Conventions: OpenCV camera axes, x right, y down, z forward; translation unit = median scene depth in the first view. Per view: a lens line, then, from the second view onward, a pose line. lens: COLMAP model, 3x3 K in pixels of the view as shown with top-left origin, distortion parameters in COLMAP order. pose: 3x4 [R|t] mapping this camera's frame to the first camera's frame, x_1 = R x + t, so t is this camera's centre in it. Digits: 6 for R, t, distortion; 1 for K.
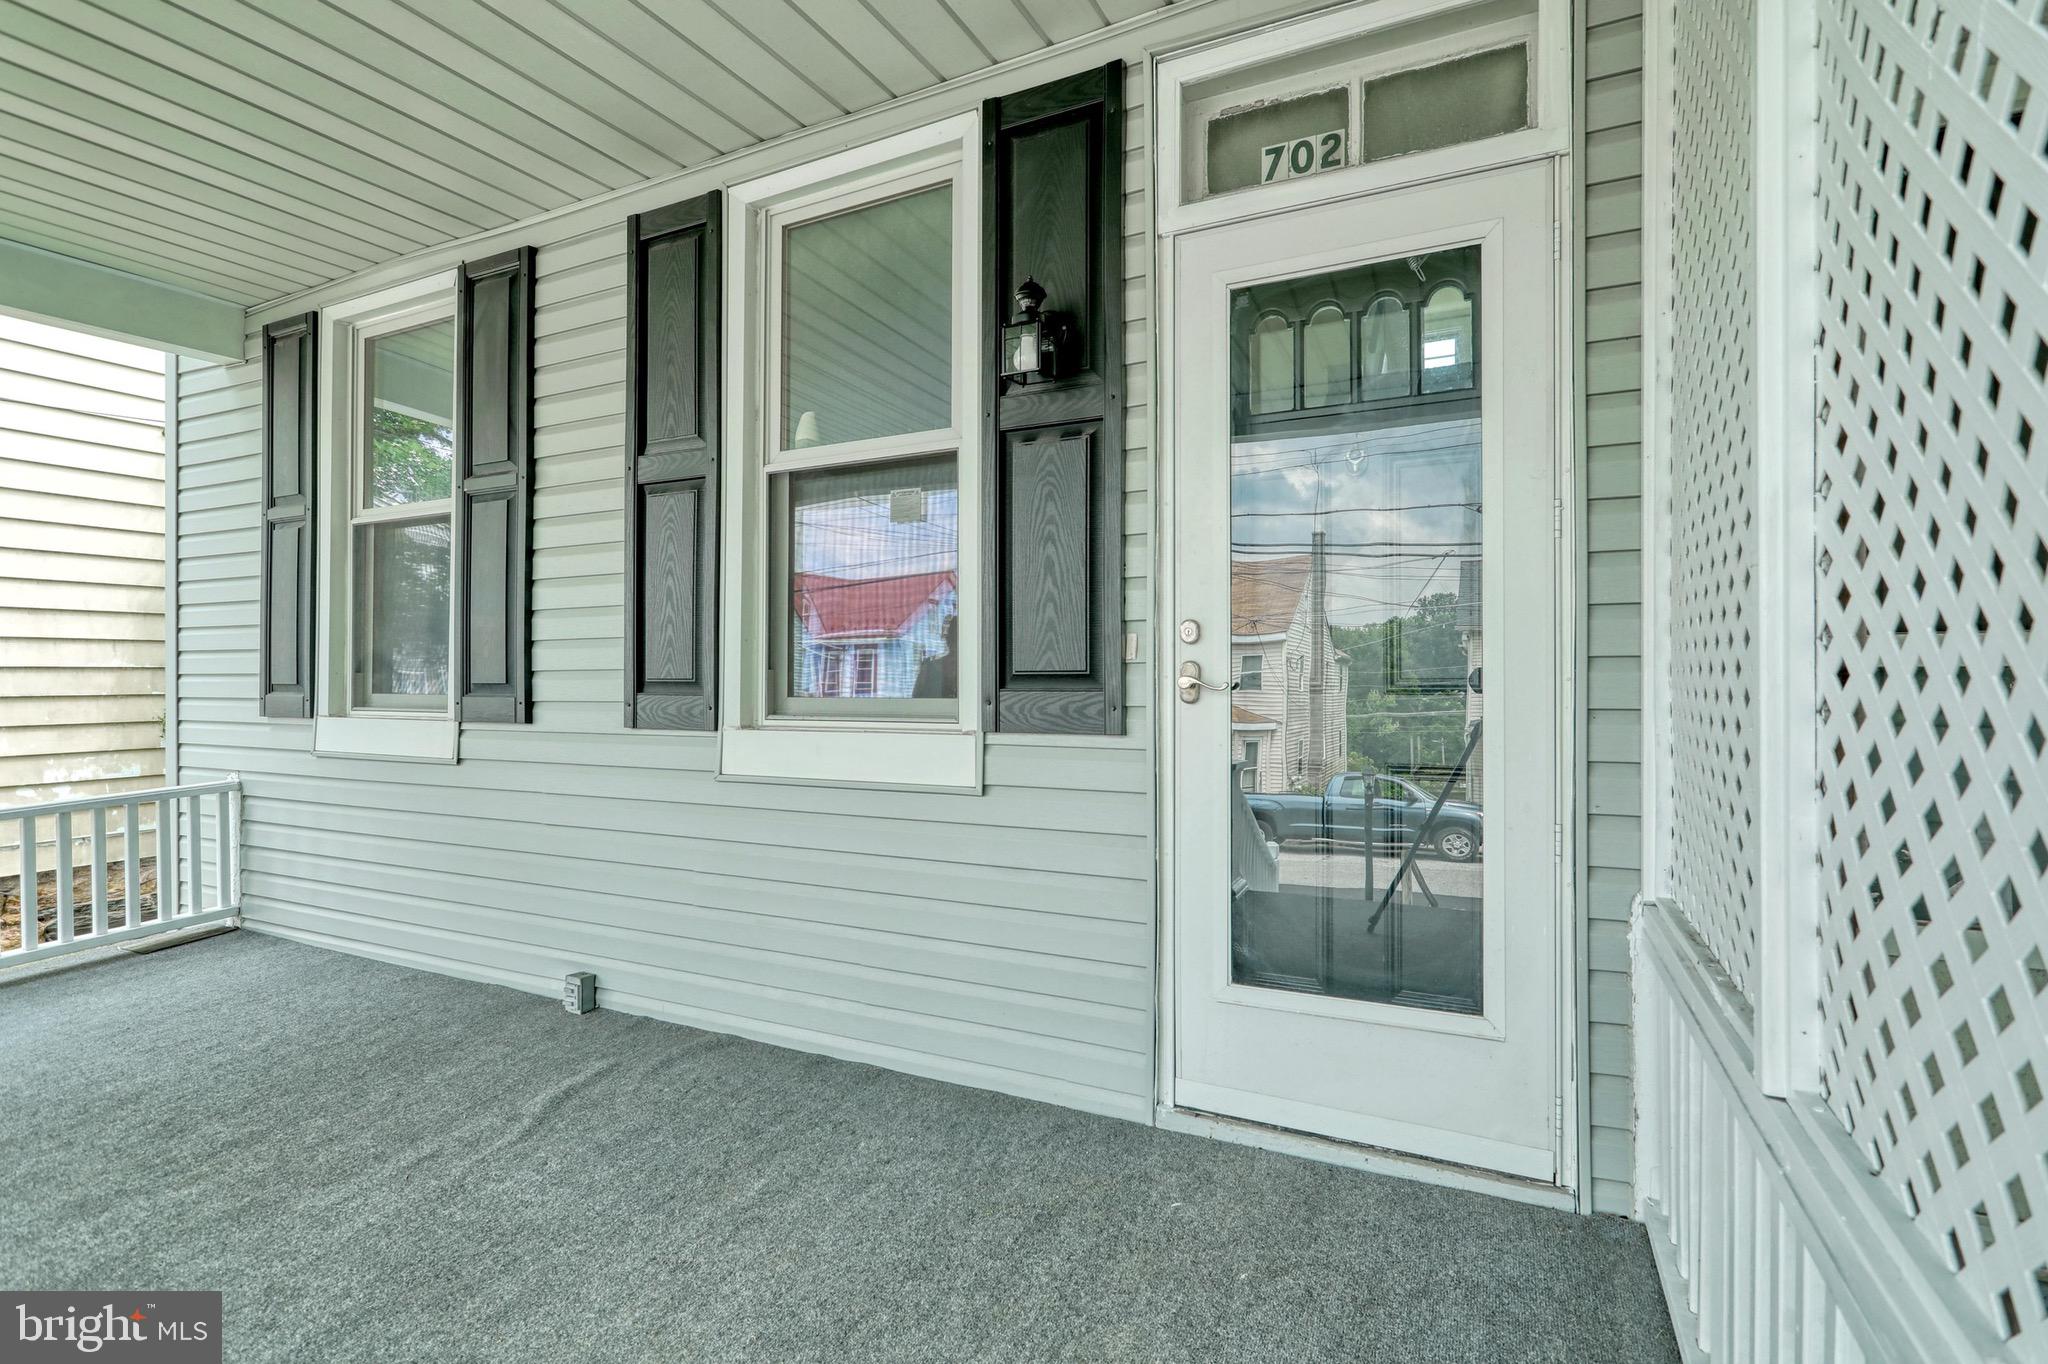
lens RADIAL K [[965.7, 0, 1029.8], [0, 965.7, 673.6], [0, 0, 1]] dist [-0.003050, 0.002126]
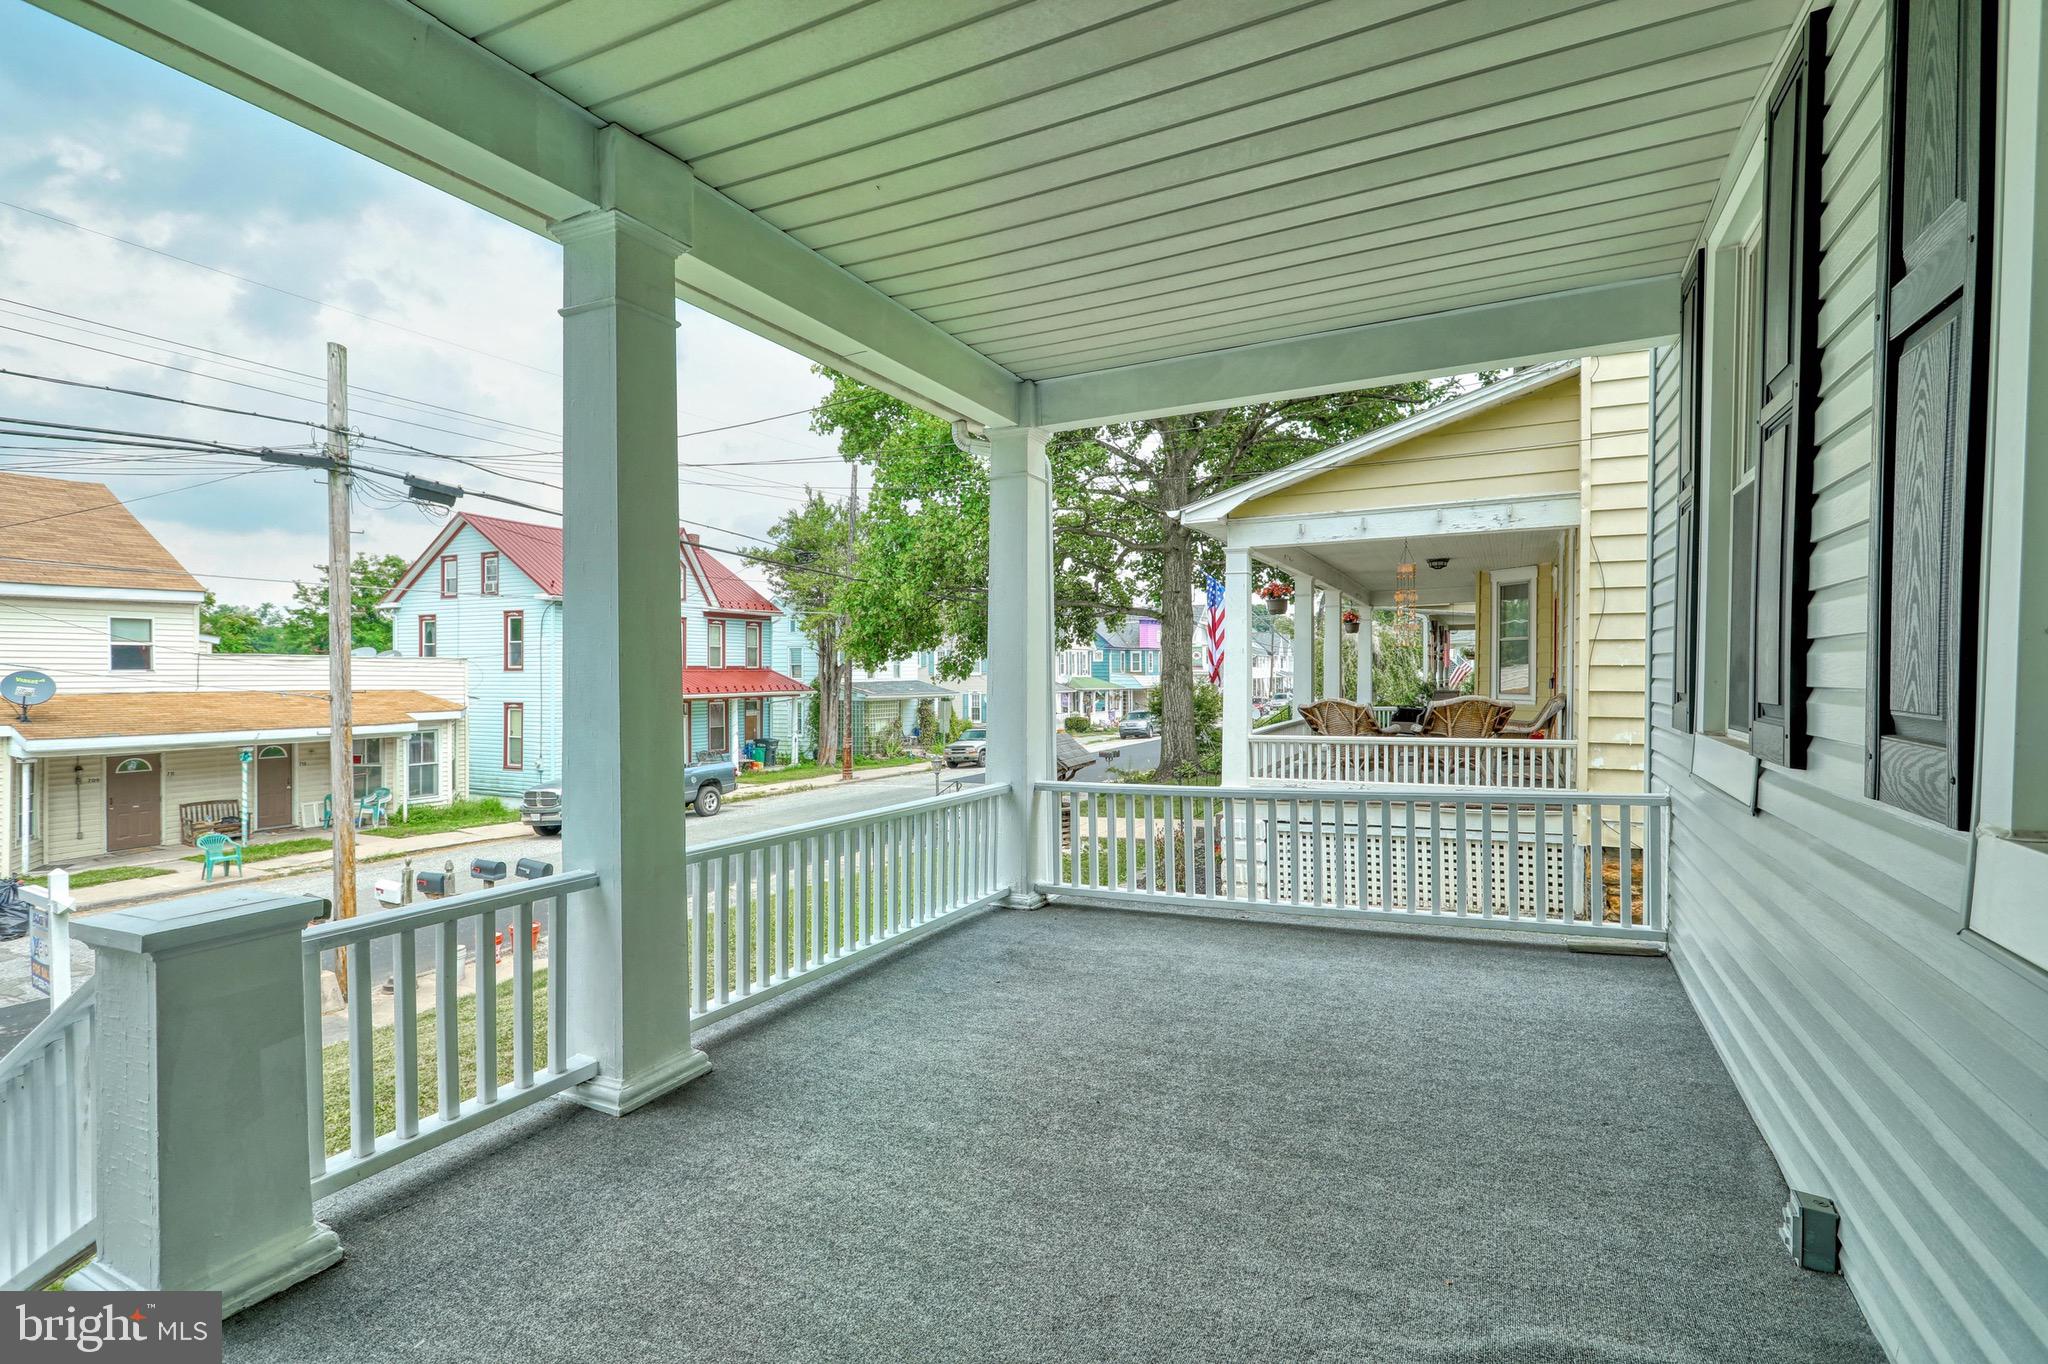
lens RADIAL K [[965.7, 0, 1030.1], [0, 965.7, 671.2], [0, 0, 1]] dist [-0.003050, 0.002126]
pose [[0.002254, 0.008422, -0.999962, 0.135964], [-0.004489, 0.999955, 0.008412, -0.018569], [0.999987, 0.004470, 0.002292, 0.559586]]
